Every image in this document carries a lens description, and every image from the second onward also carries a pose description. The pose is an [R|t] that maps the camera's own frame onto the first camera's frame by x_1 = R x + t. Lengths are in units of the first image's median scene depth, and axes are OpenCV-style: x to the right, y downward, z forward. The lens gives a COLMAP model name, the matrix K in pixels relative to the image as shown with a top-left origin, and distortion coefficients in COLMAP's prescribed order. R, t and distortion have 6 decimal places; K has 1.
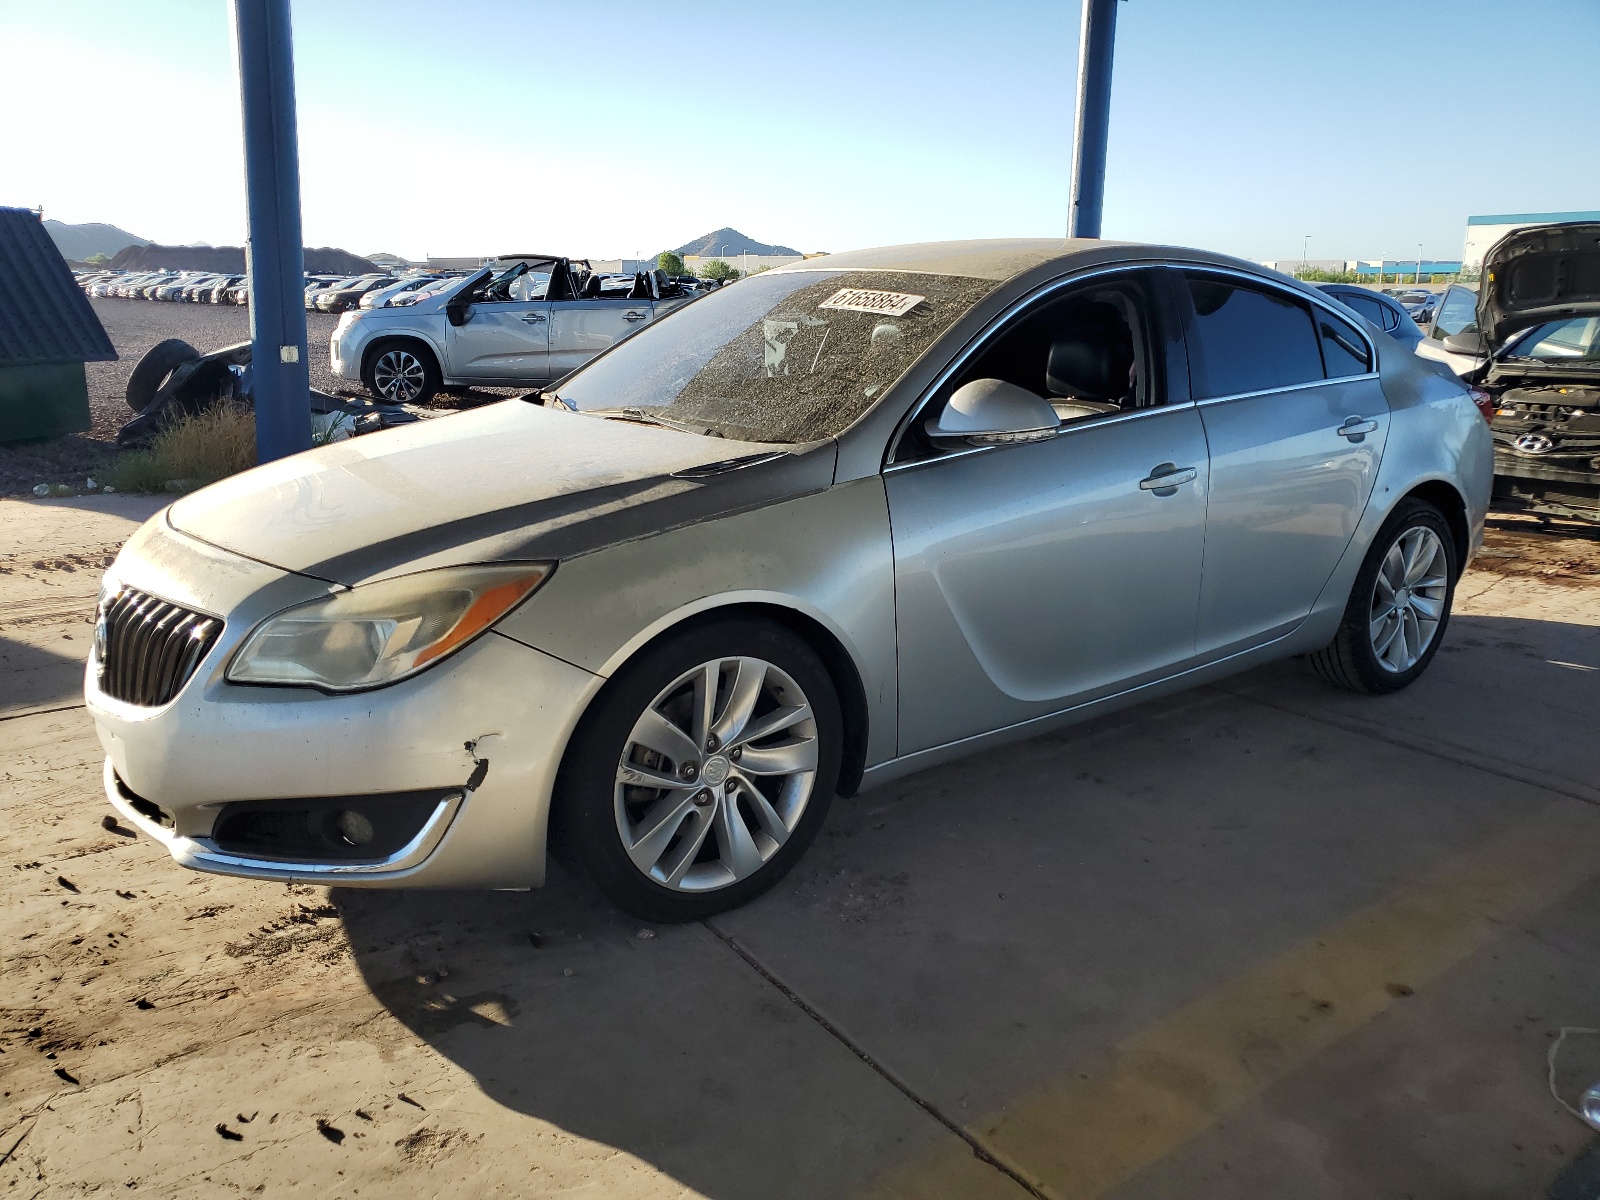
lens RADIAL K [[1217.9, 0, 800.0], [0, 1217.9, 600.0], [0, 0, 1]] dist [0.000494, 0.001141]
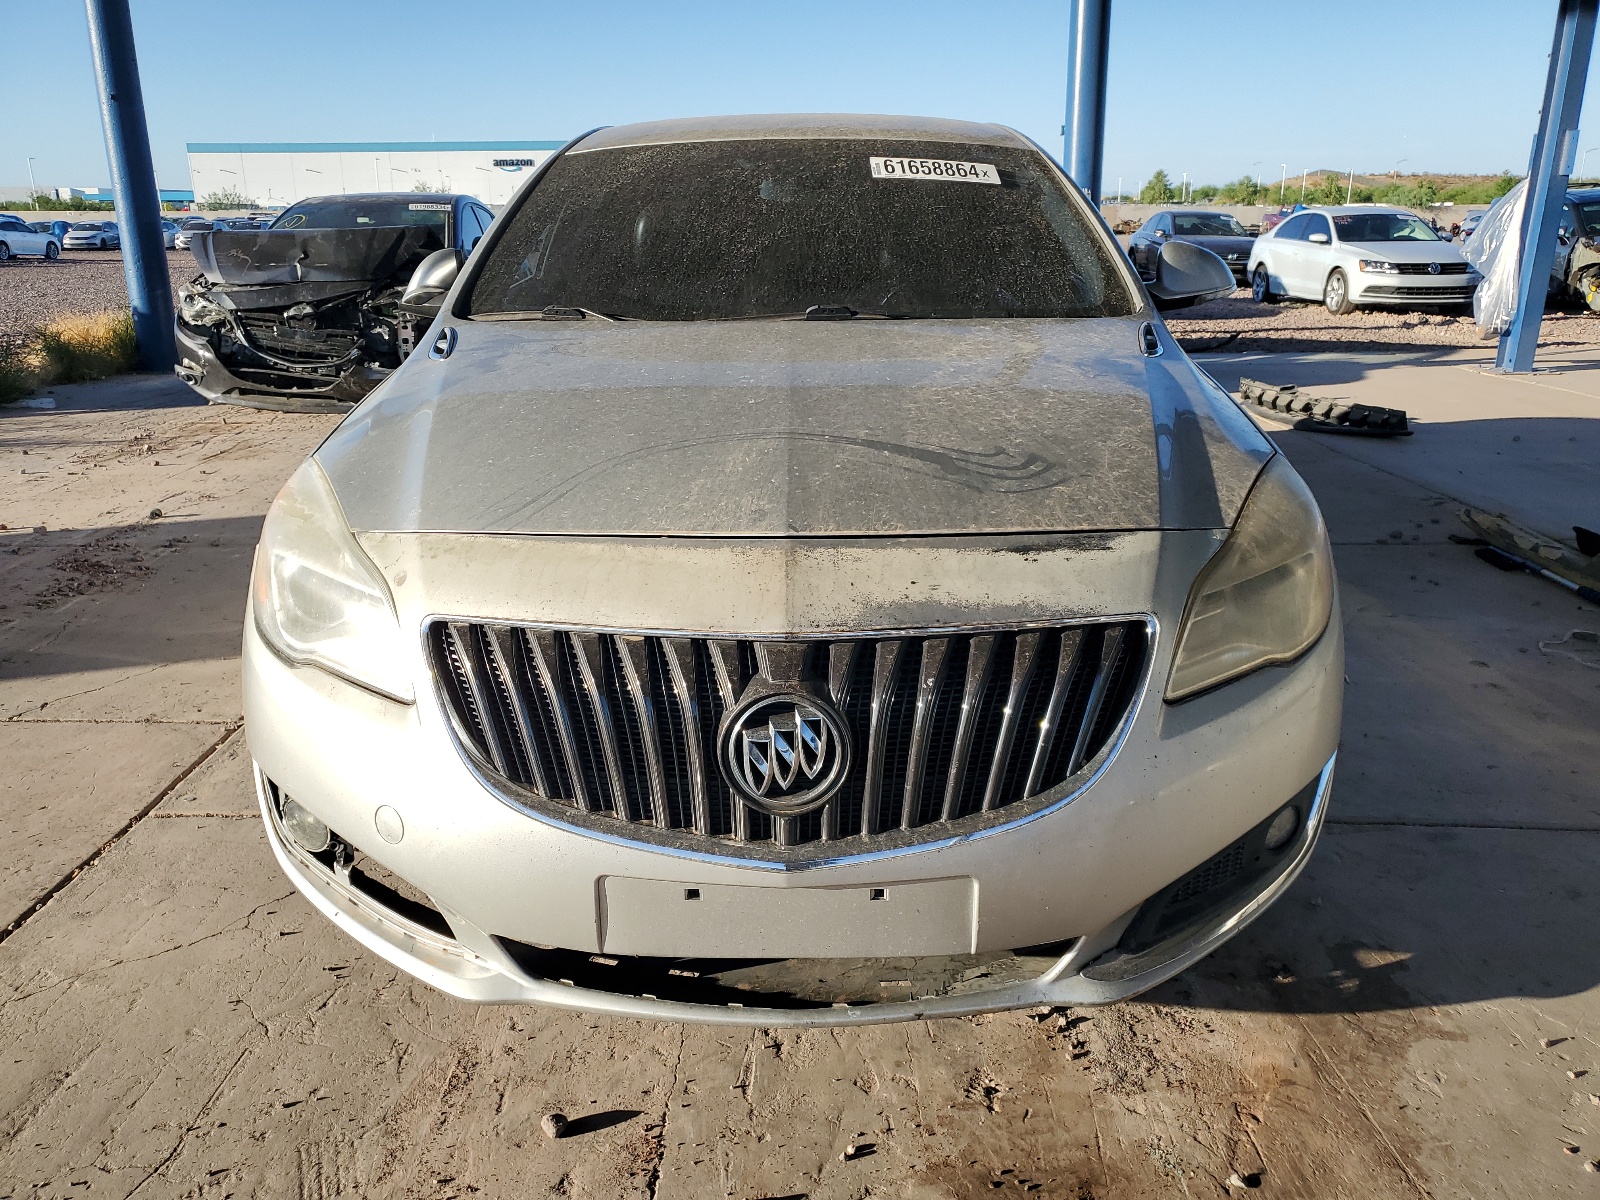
lens RADIAL K [[1217.9, 0, 800.0], [0, 1217.9, 600.0], [0, 0, 1]] dist [0.000494, 0.001141]
pose [[0.652925, -0.273017, 0.706506, -1.049766], [0.237868, 0.959496, 0.150952, -0.139920], [-0.719102, 0.069495, 0.691421, 0.653611]]
